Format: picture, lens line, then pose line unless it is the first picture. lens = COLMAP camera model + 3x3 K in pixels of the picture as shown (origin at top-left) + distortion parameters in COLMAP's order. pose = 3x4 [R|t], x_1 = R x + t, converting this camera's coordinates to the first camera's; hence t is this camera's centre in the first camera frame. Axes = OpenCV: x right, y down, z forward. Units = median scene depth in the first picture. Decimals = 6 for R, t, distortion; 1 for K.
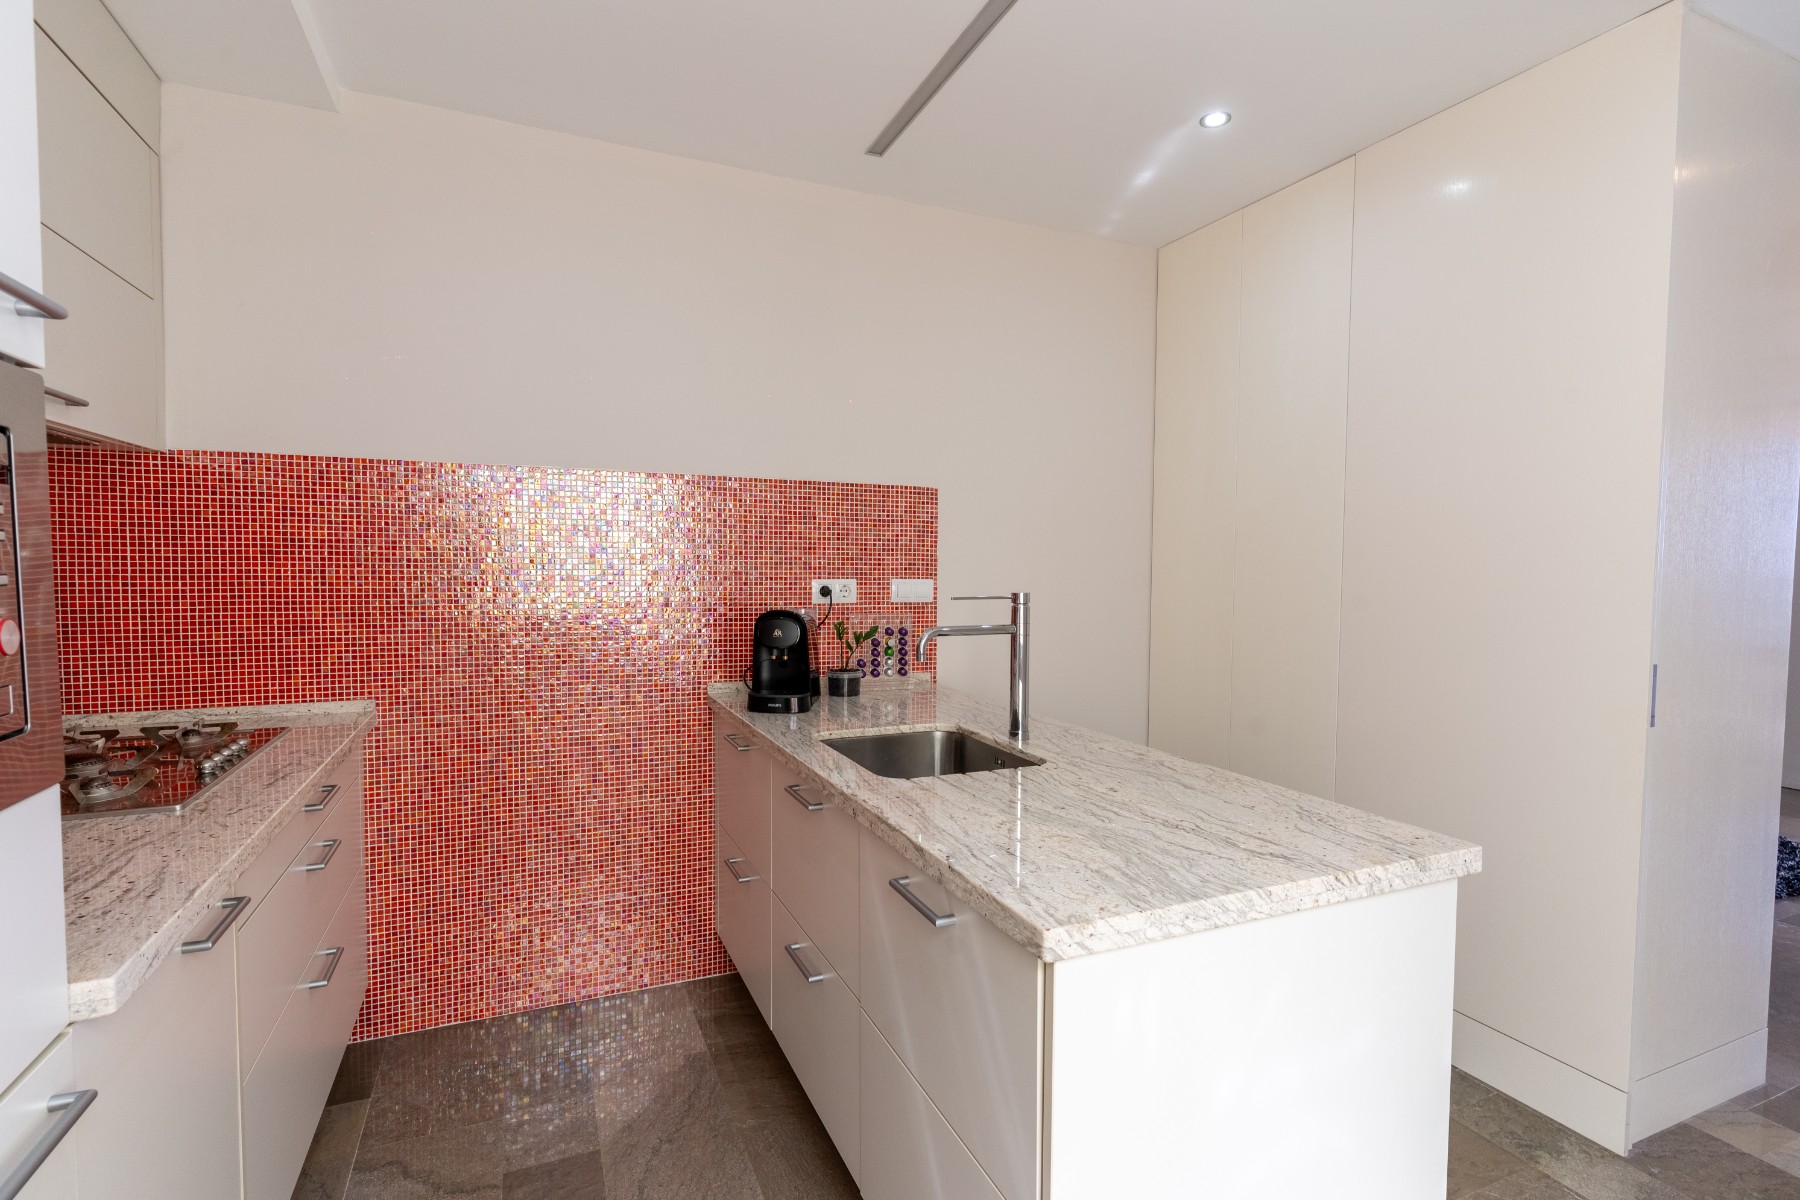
lens RADIAL K [[859.5, 0, 897.6], [0, 859.5, 598.9], [0, 0, 1]] dist [0.002358, -0.001734]
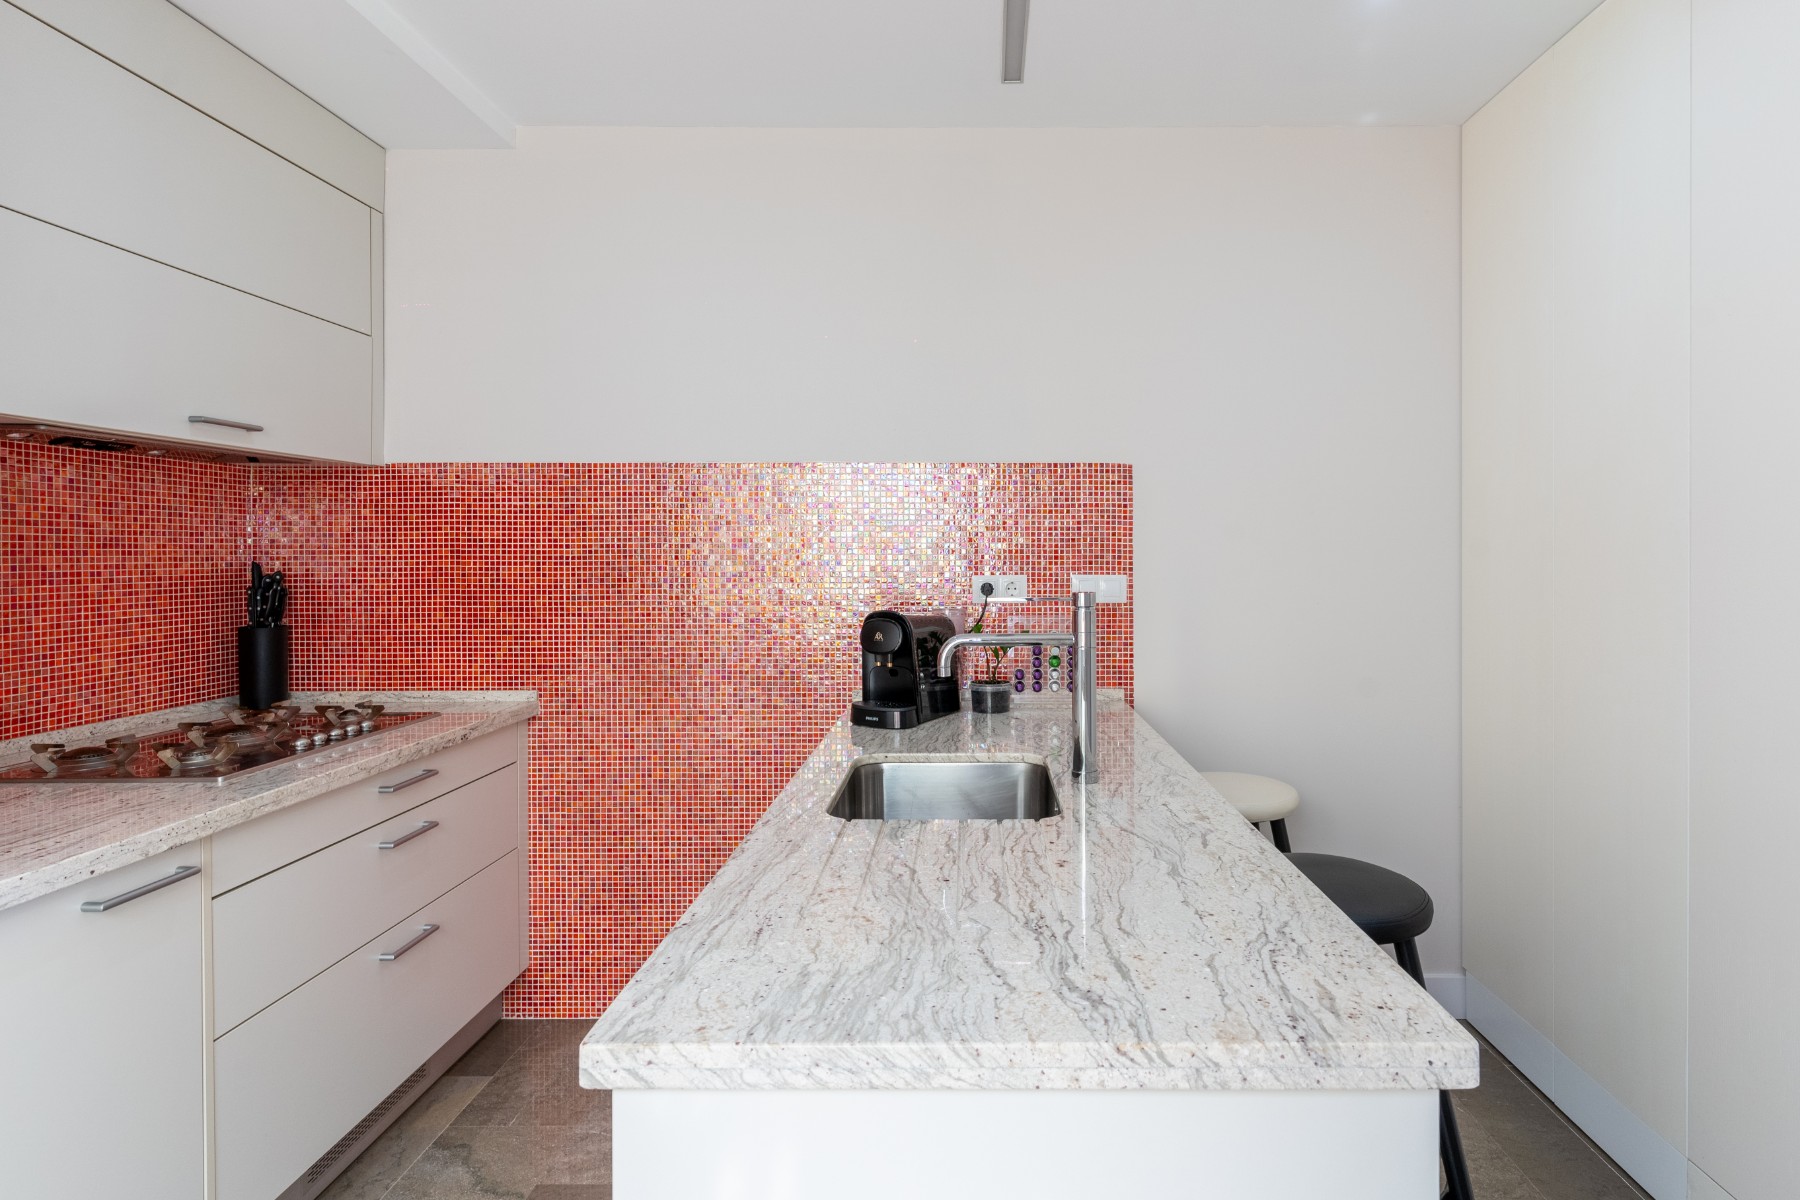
lens RADIAL K [[943.0, 0, 948.1], [0, 943.0, 558.5], [0, 0, 1]] dist [0.000183, 0.000128]
pose [[0.915051, -0.008853, -0.403242, 0.337579], [-0.007045, 0.999256, -0.037927, -0.004218], [0.403277, 0.037546, 0.914307, 0.150541]]
